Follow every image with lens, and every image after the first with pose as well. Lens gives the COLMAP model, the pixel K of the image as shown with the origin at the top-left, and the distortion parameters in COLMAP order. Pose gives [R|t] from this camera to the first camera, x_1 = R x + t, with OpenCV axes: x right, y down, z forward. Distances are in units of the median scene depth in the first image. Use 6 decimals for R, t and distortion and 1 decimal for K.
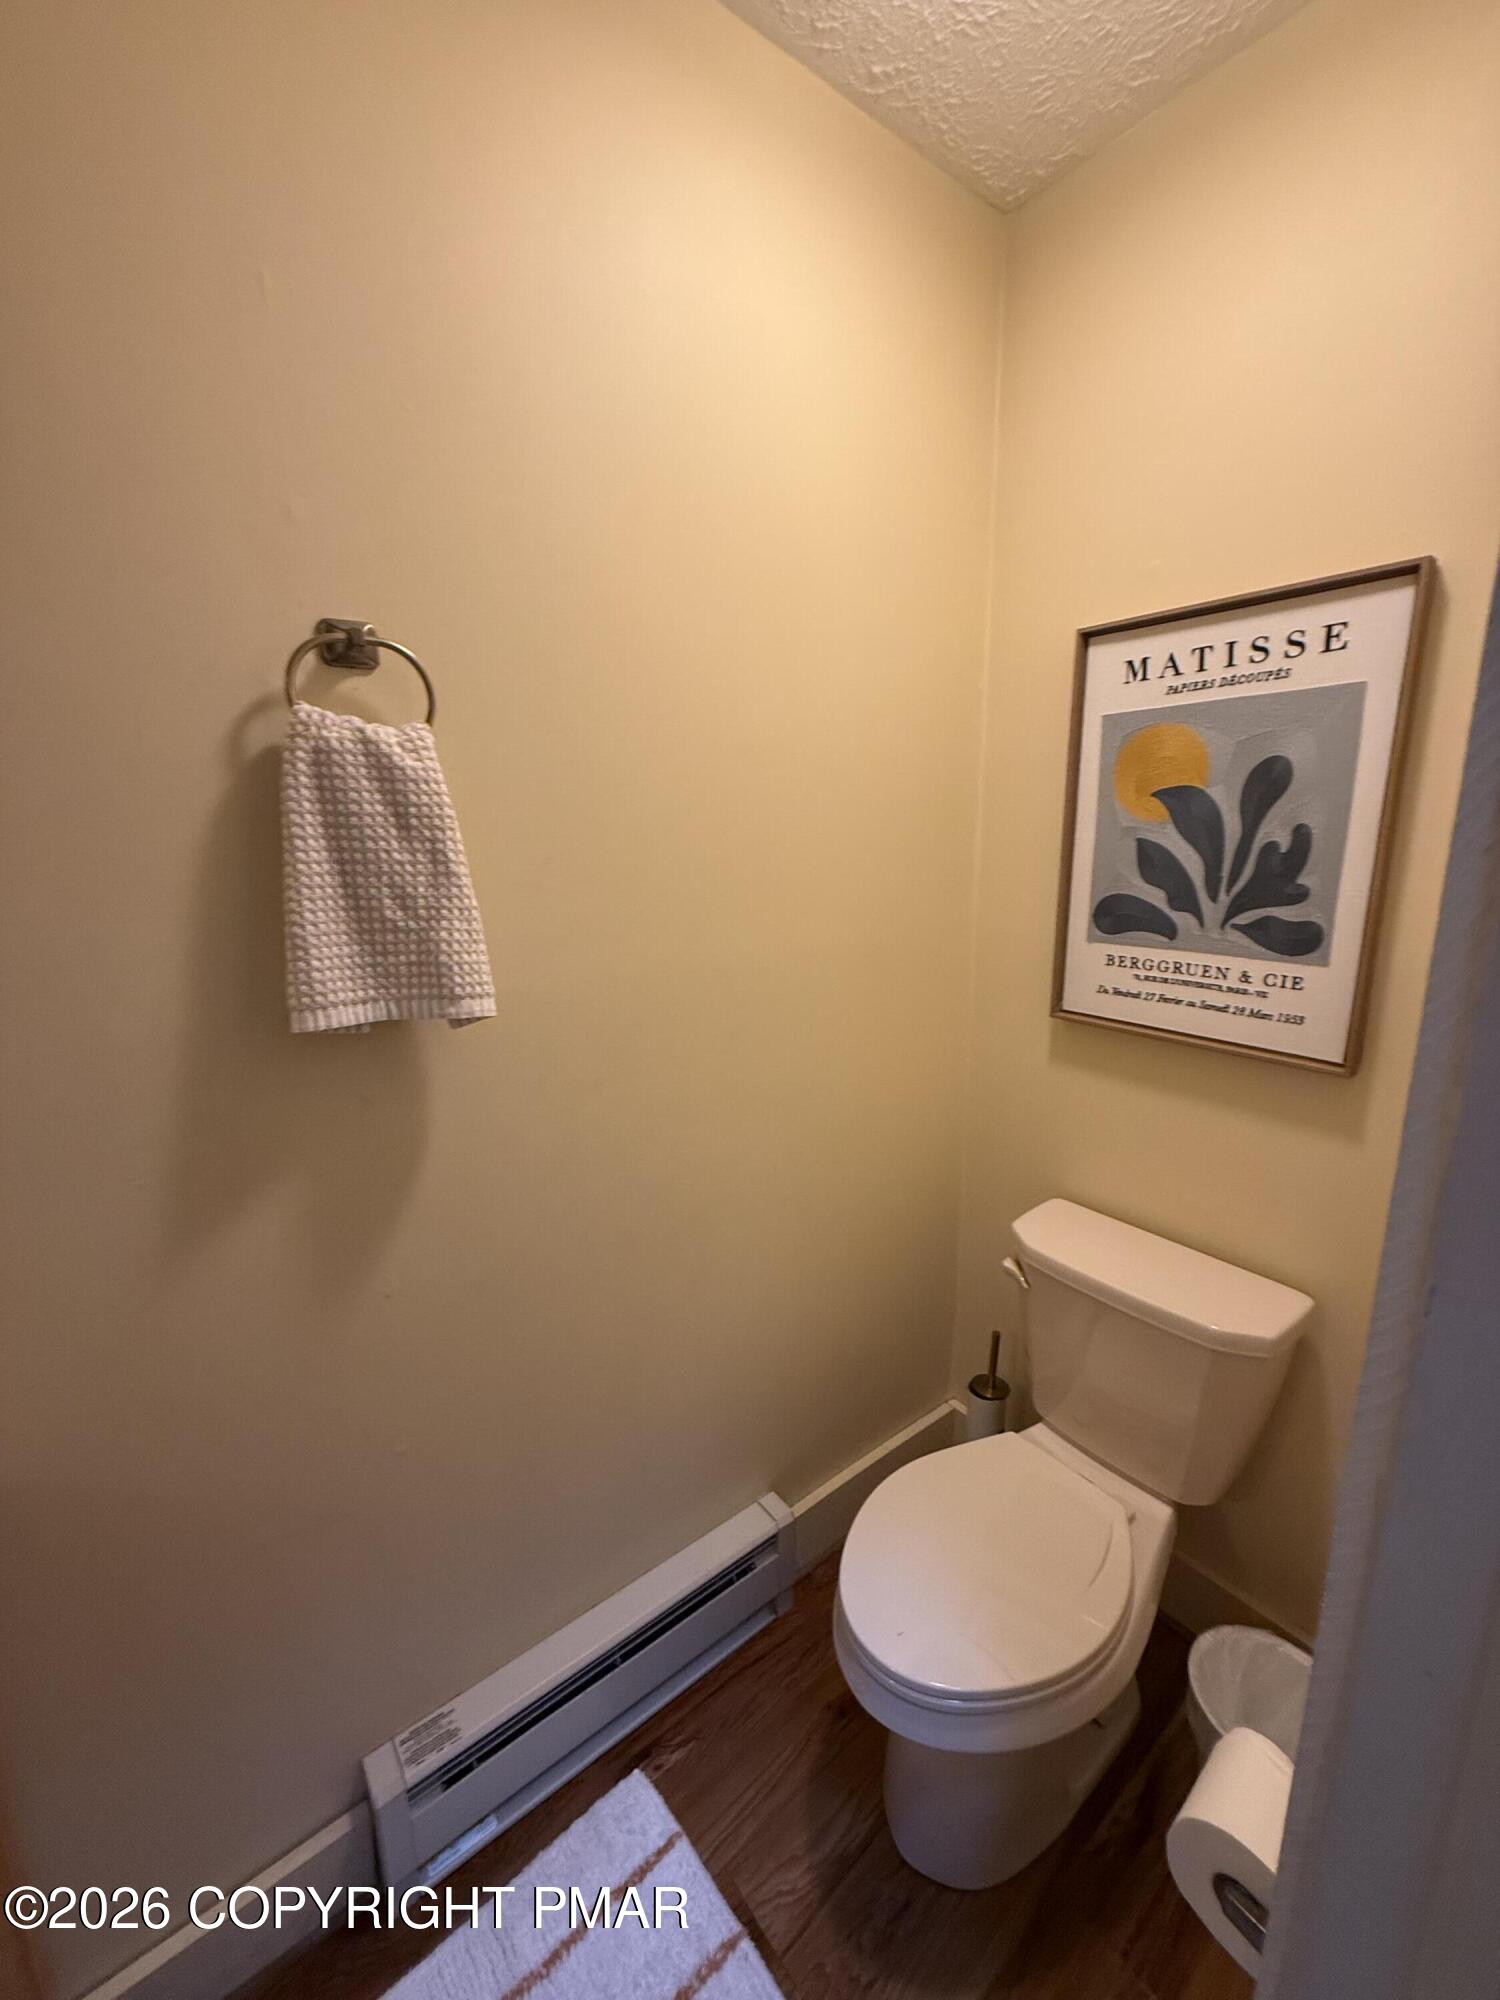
lens RADIAL K [[804.7, 0, 745.8], [0, 804.7, 997.9], [0, 0, 1]] dist [-0.000179, -0.000167]
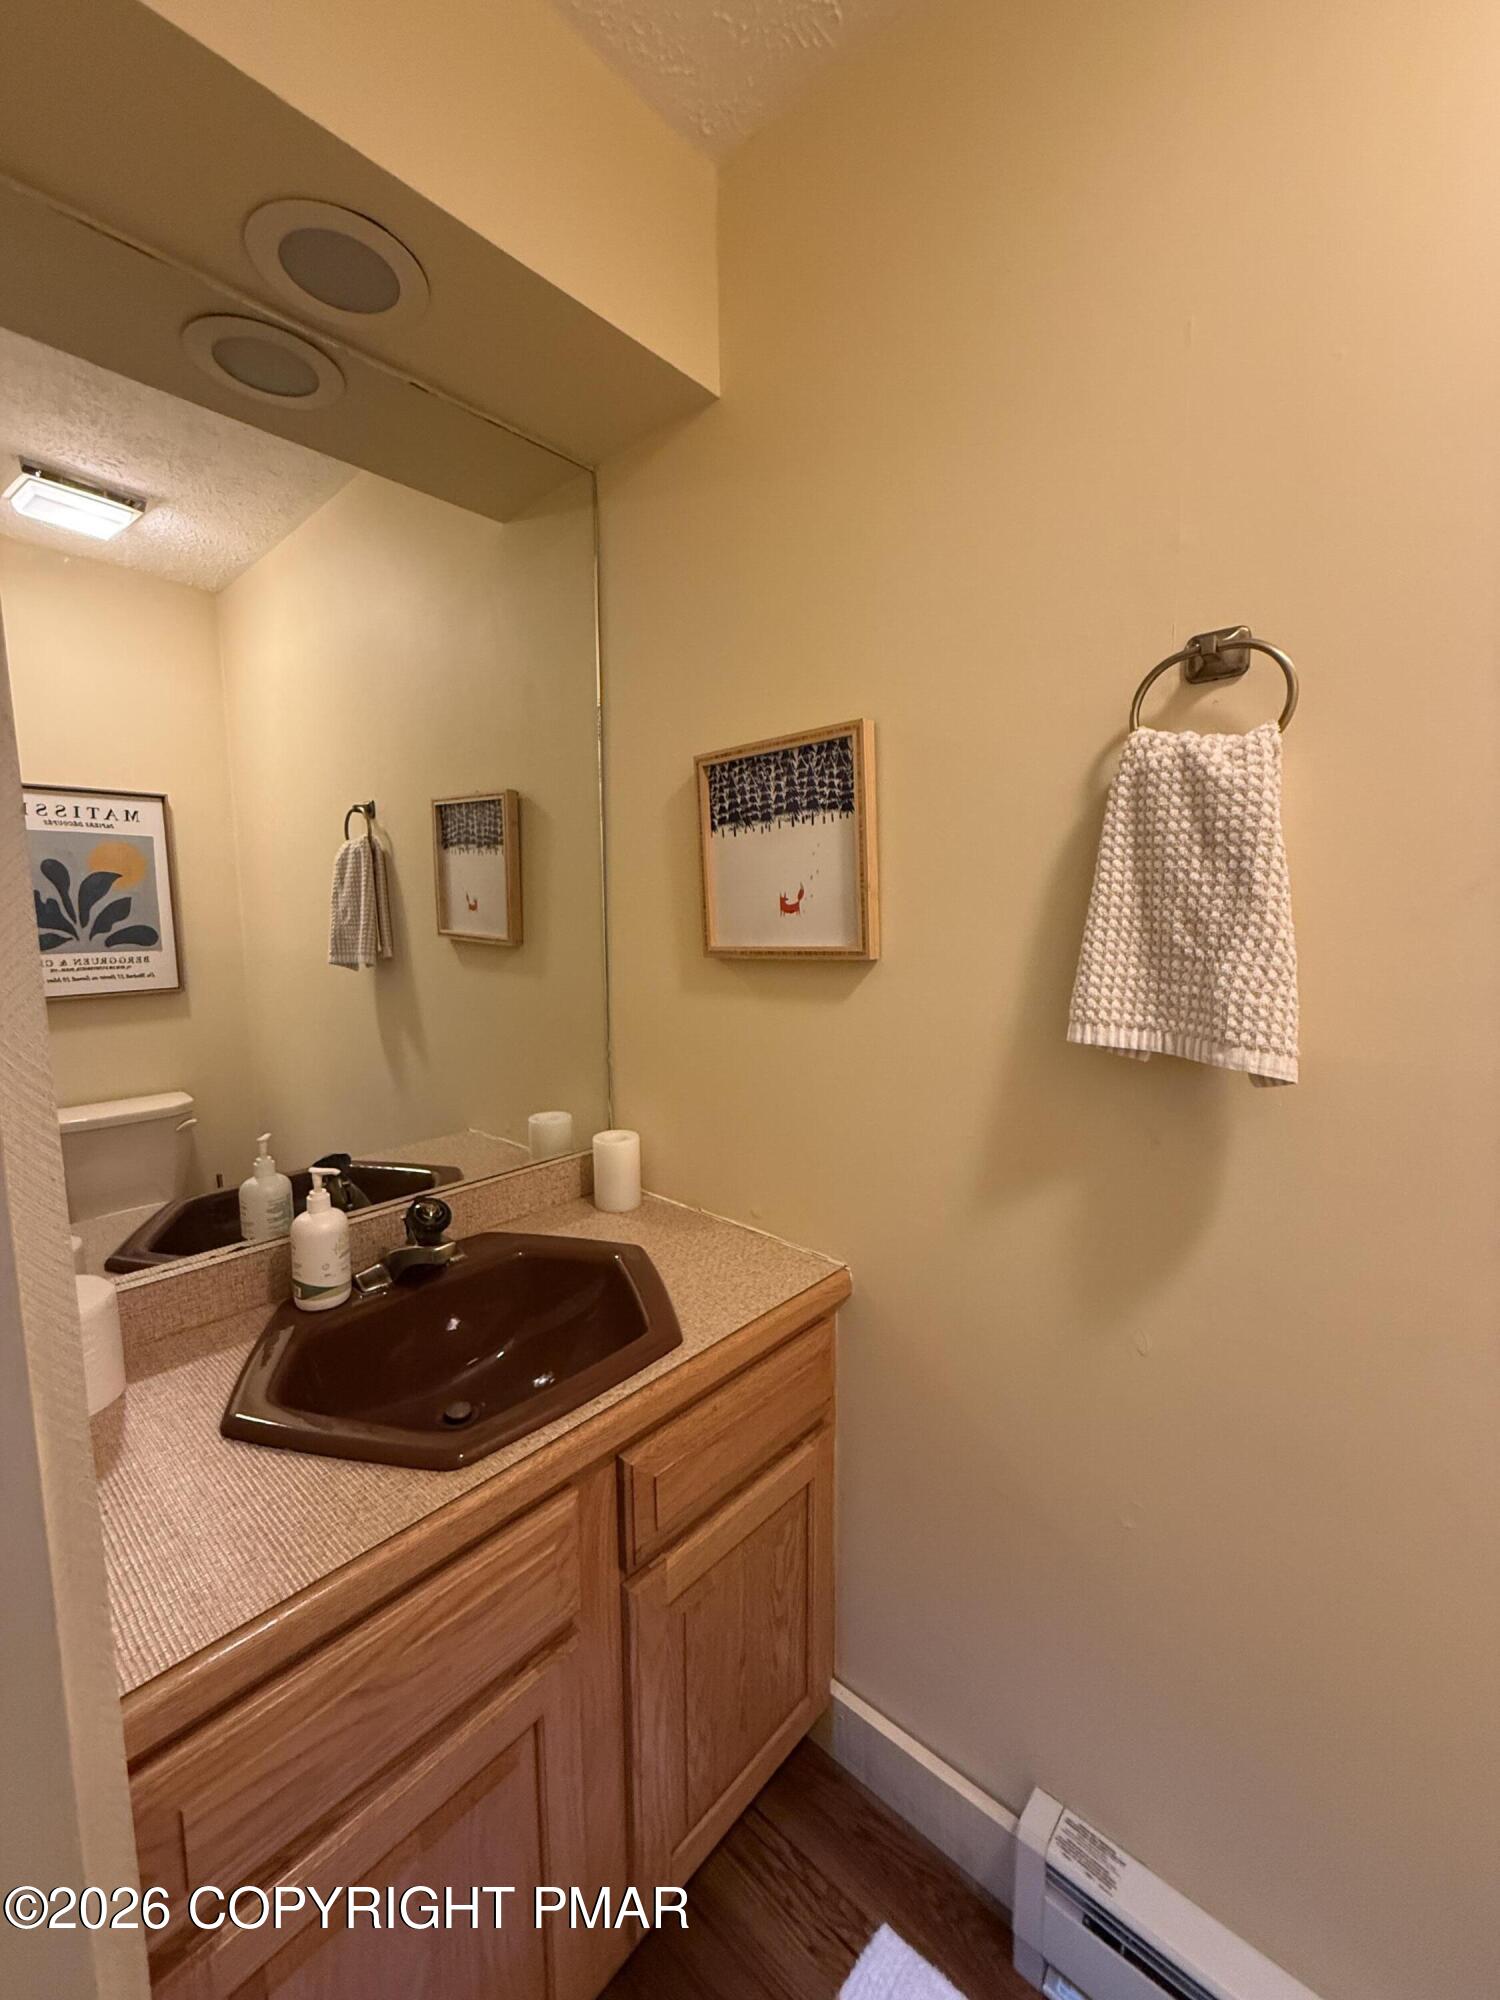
lens RADIAL K [[804.7, 0, 747.2], [0, 804.7, 994.4], [0, 0, 1]] dist [-0.000179, -0.000167]
pose [[0.173162, 0.124270, -0.977022, 0.378607], [-0.201338, 0.975525, 0.088396, -0.024325], [0.964094, 0.181405, 0.193944, 0.356133]]
